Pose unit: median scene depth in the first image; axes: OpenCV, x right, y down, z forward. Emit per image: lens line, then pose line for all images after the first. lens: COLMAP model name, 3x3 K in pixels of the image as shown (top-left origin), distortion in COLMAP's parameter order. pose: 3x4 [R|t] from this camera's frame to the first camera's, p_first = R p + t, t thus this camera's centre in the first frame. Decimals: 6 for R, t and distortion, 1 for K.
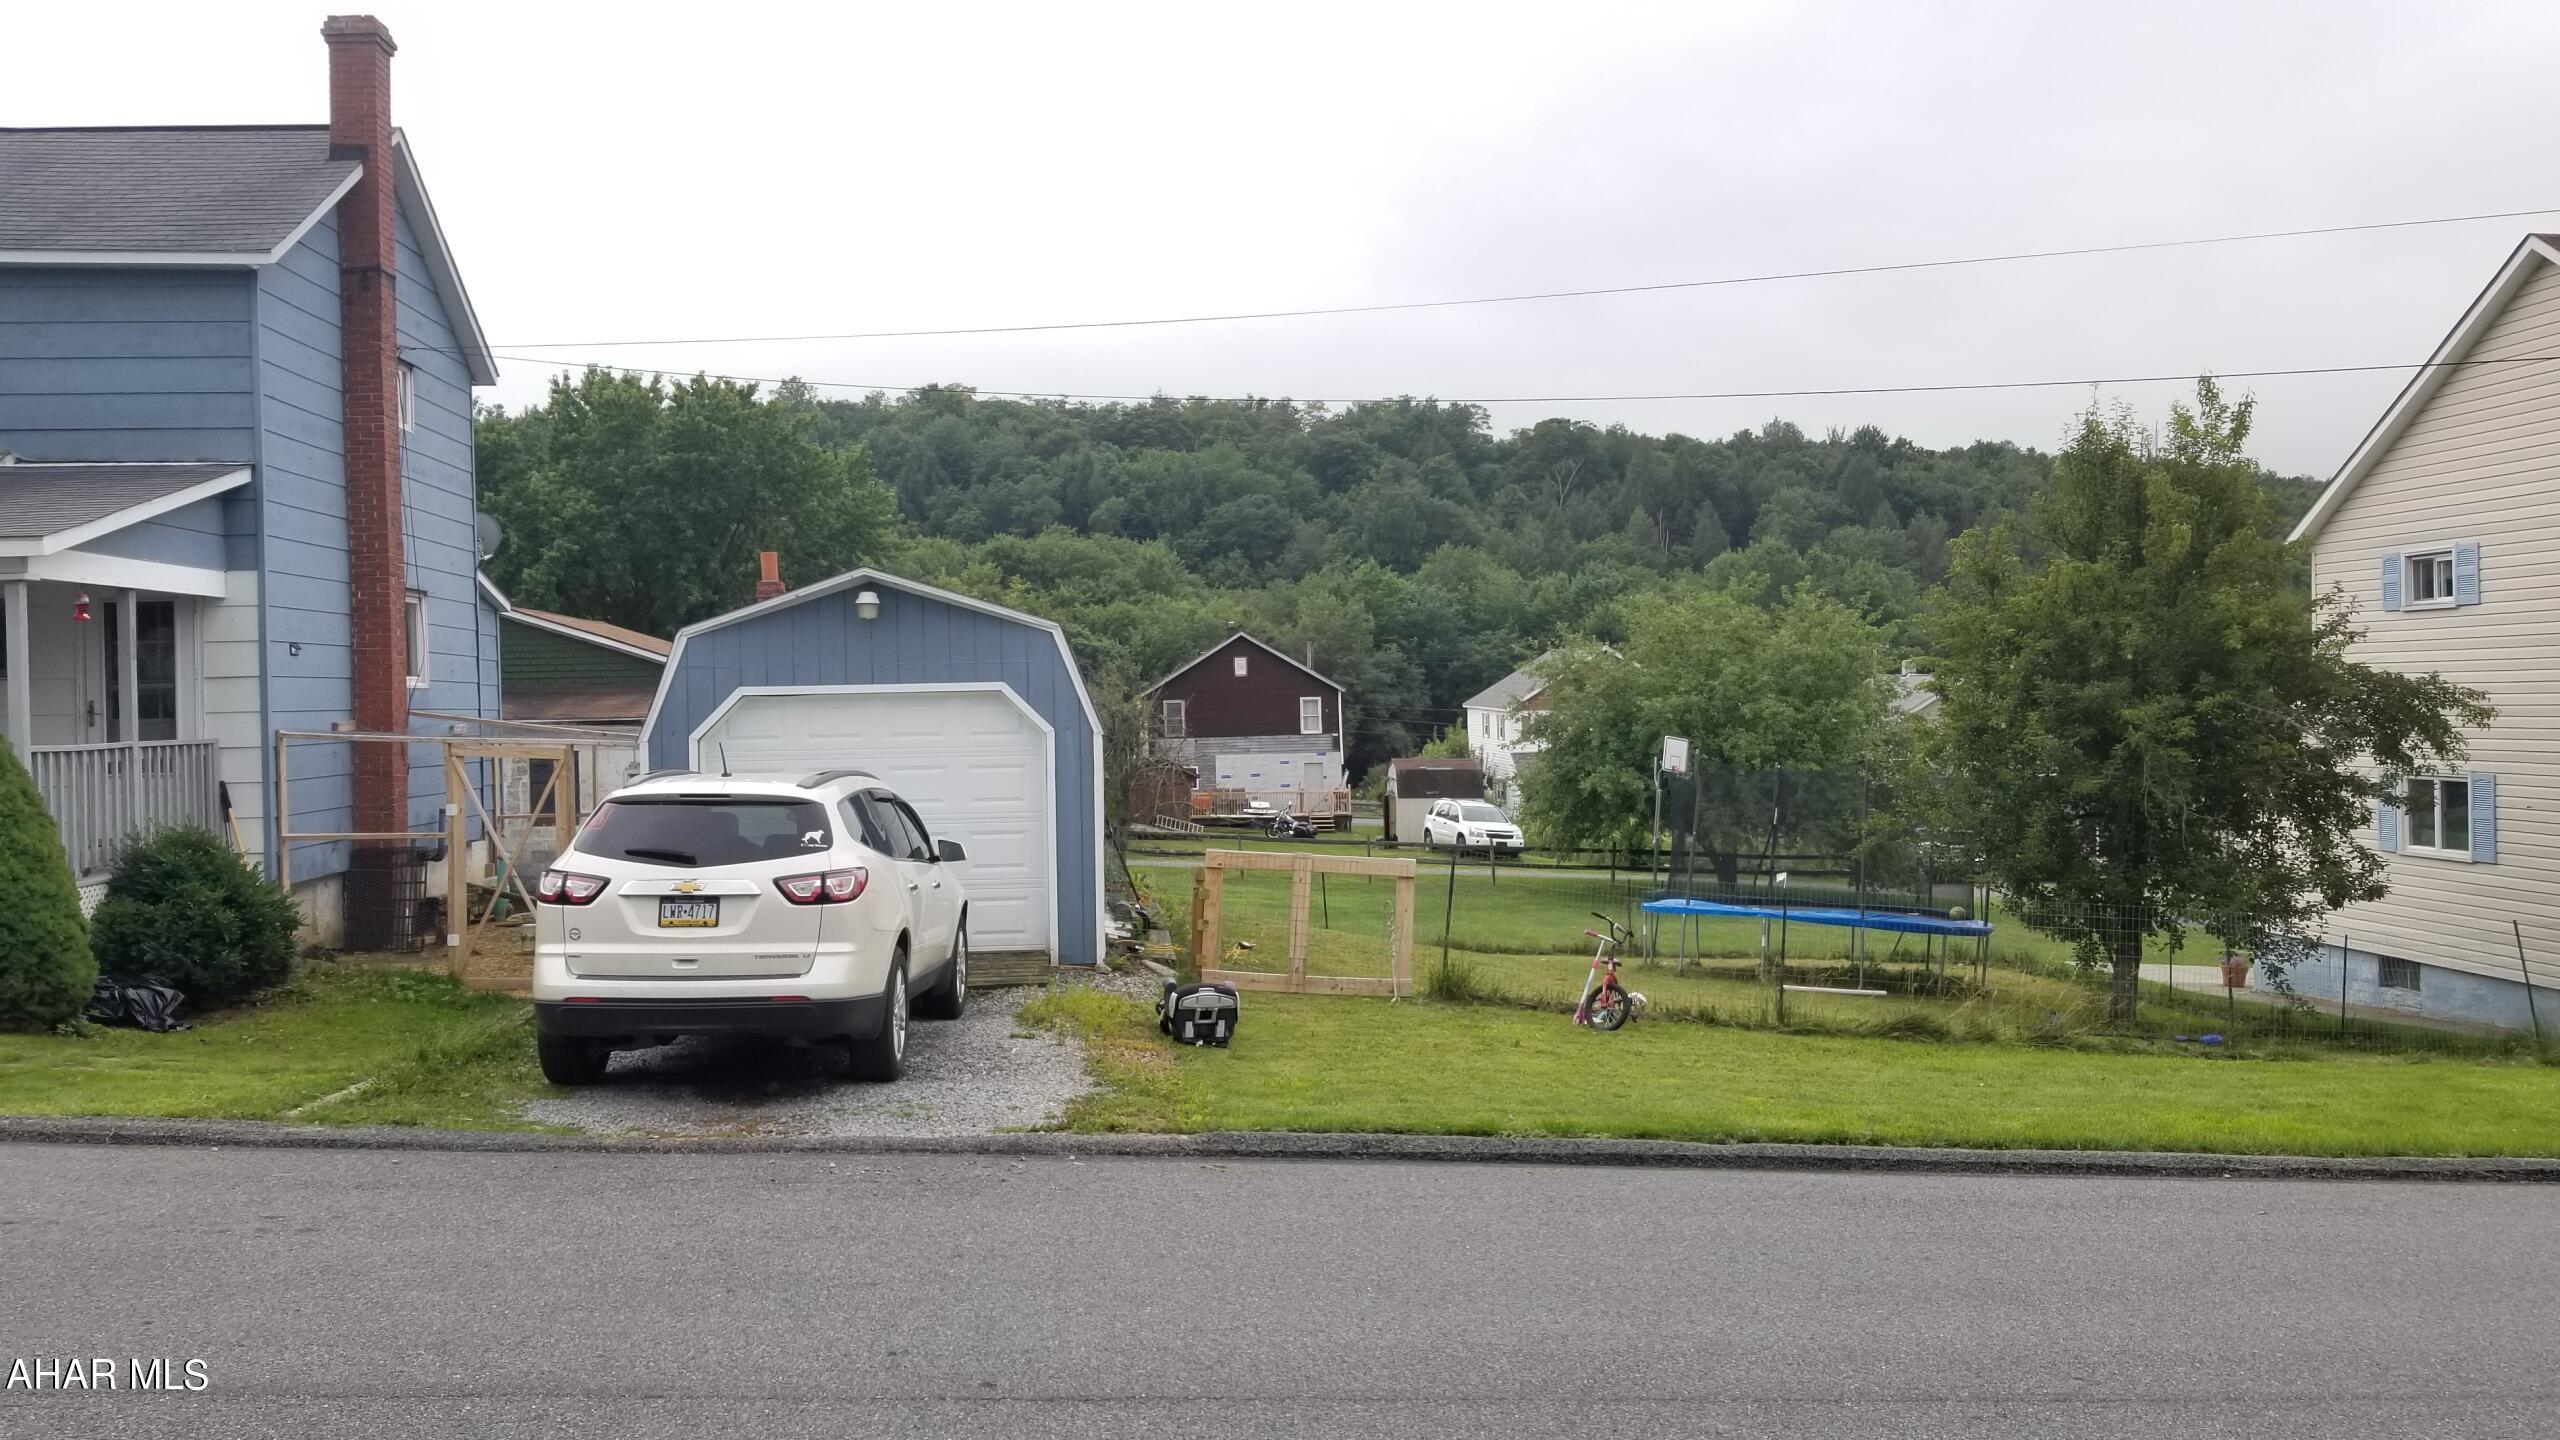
lens RADIAL K [[2056.1, 0, 1272.8], [0, 2056.1, 690.7], [0, 0, 1]] dist [0.084492, -0.152596]
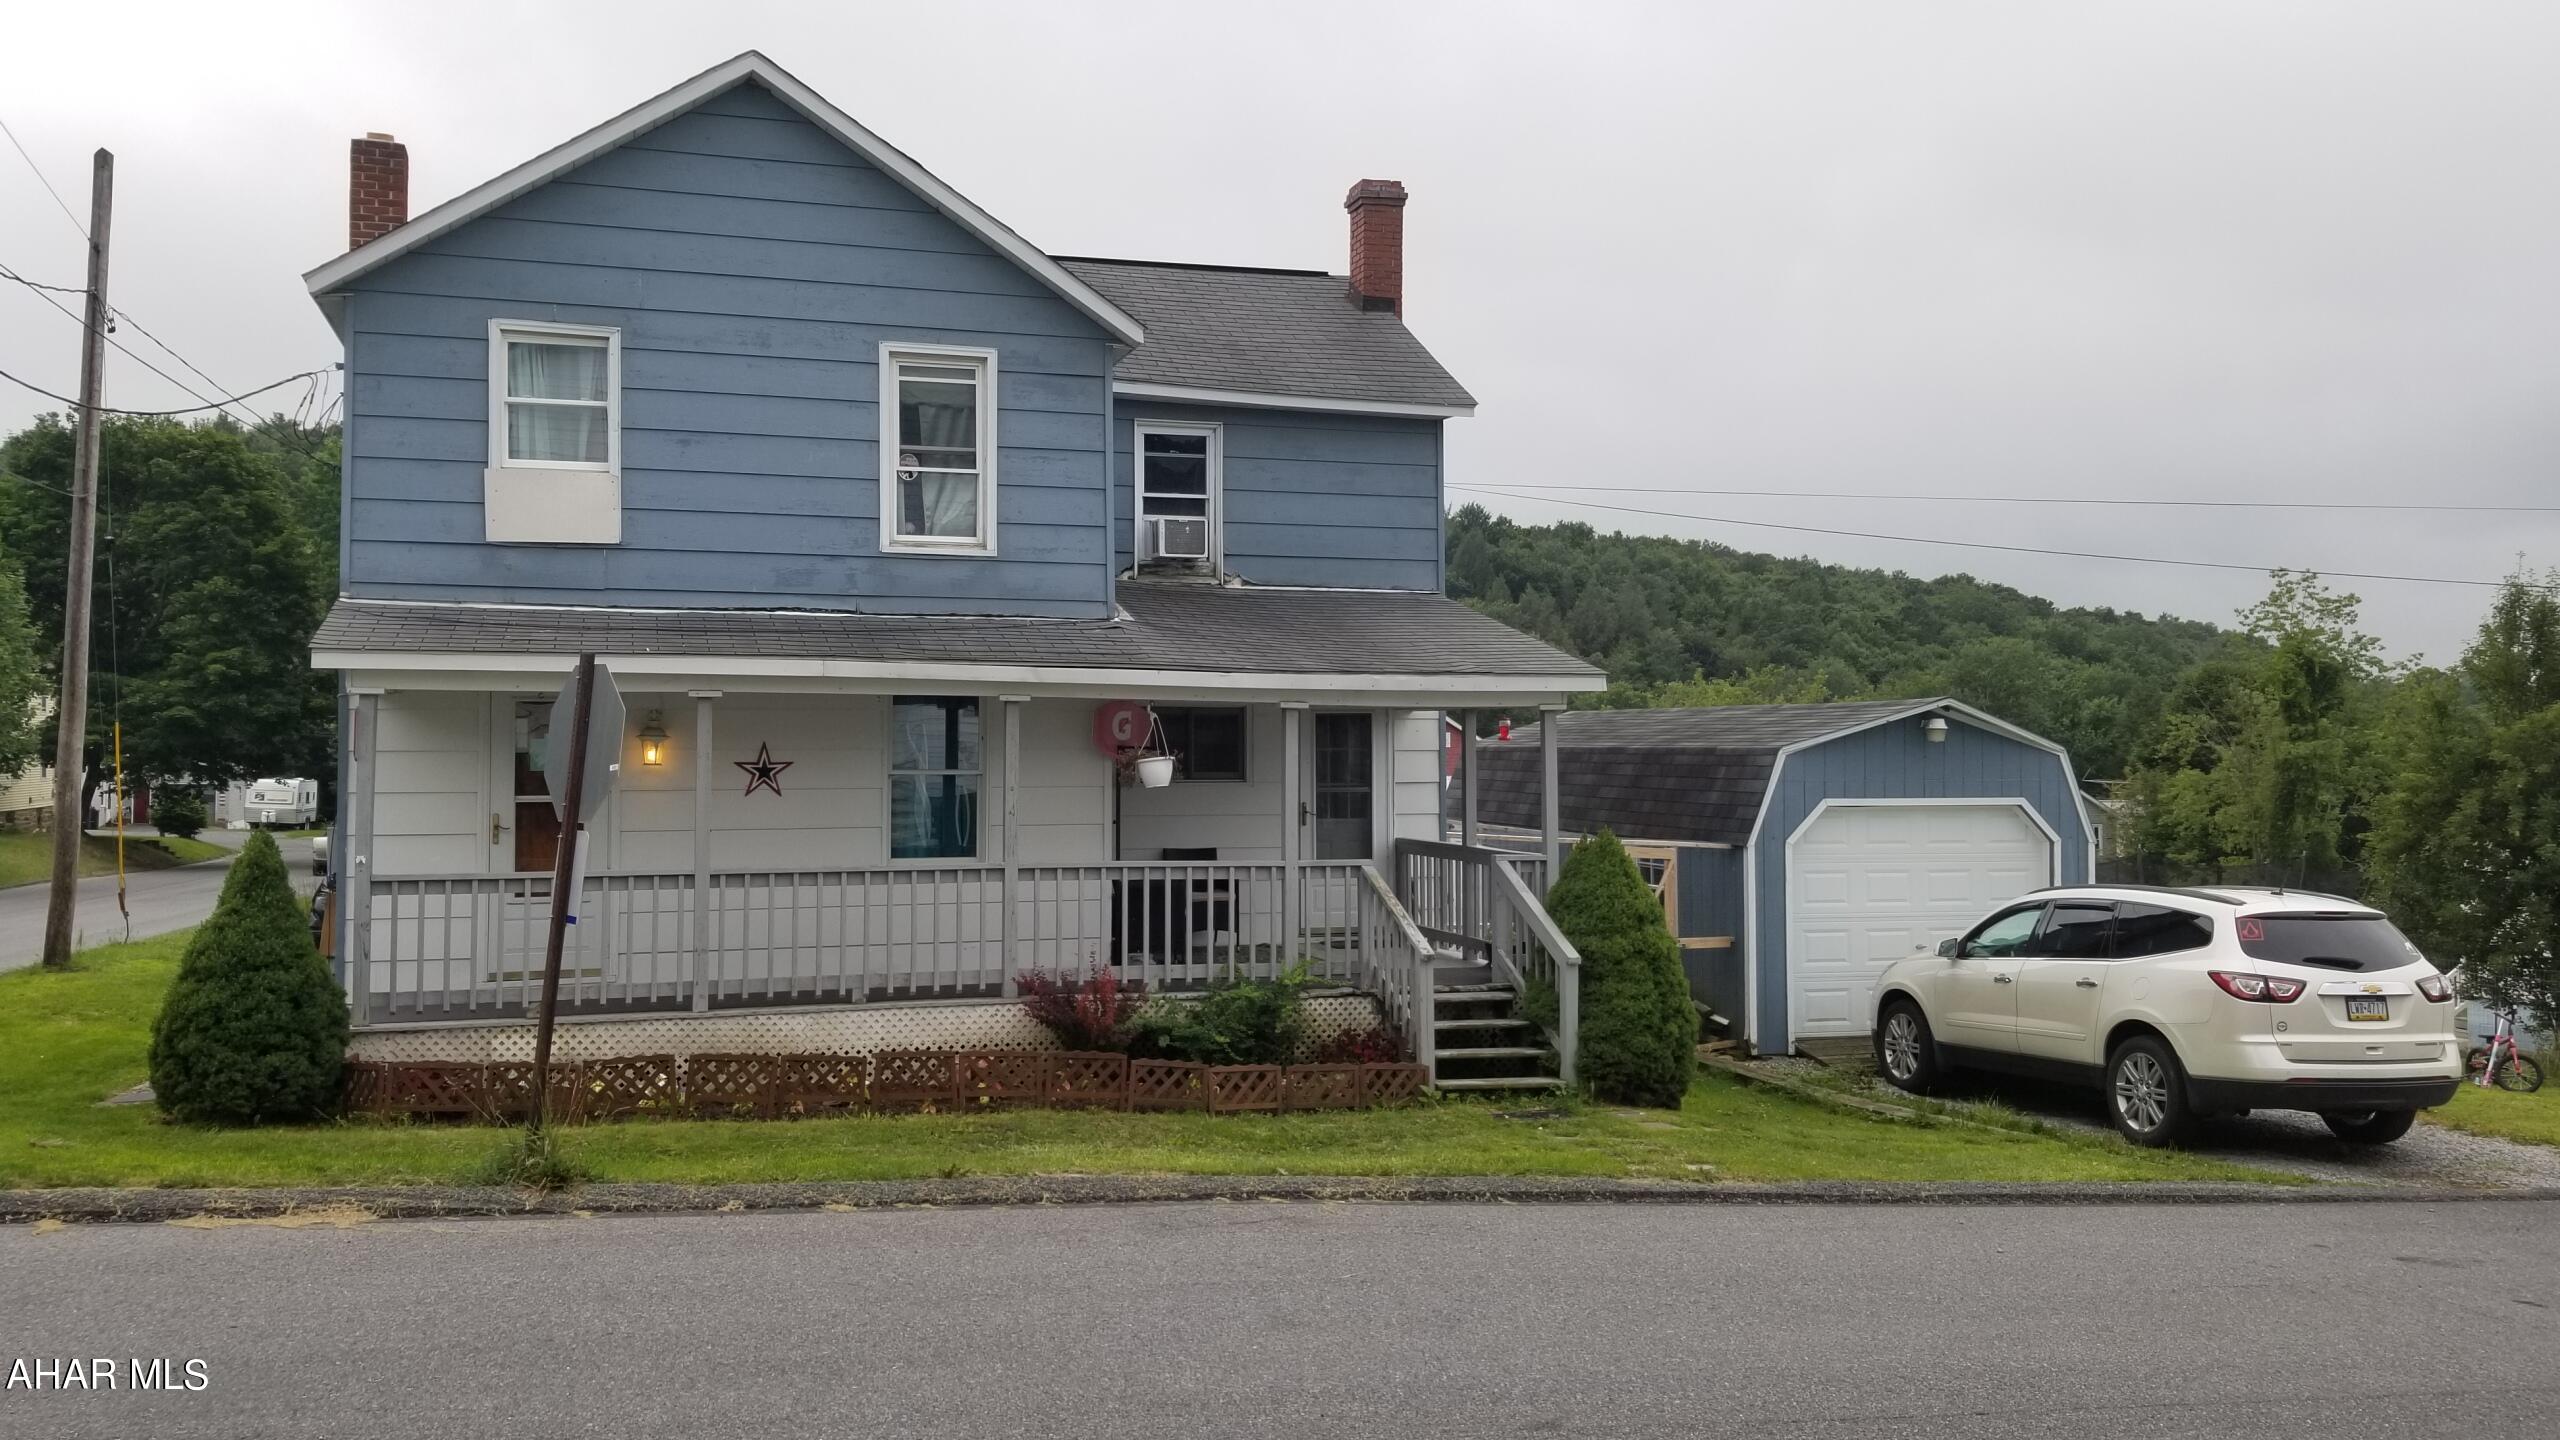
lens RADIAL K [[2065.4, 0, 1276.4], [0, 2065.4, 656.7], [0, 0, 1]] dist [0.126831, -0.236697]
pose [[0.976722, 0.029104, 0.212527, -0.800311], [-0.020004, 0.998794, -0.044846, -0.022810], [-0.213576, 0.039550, 0.976125, -0.065482]]
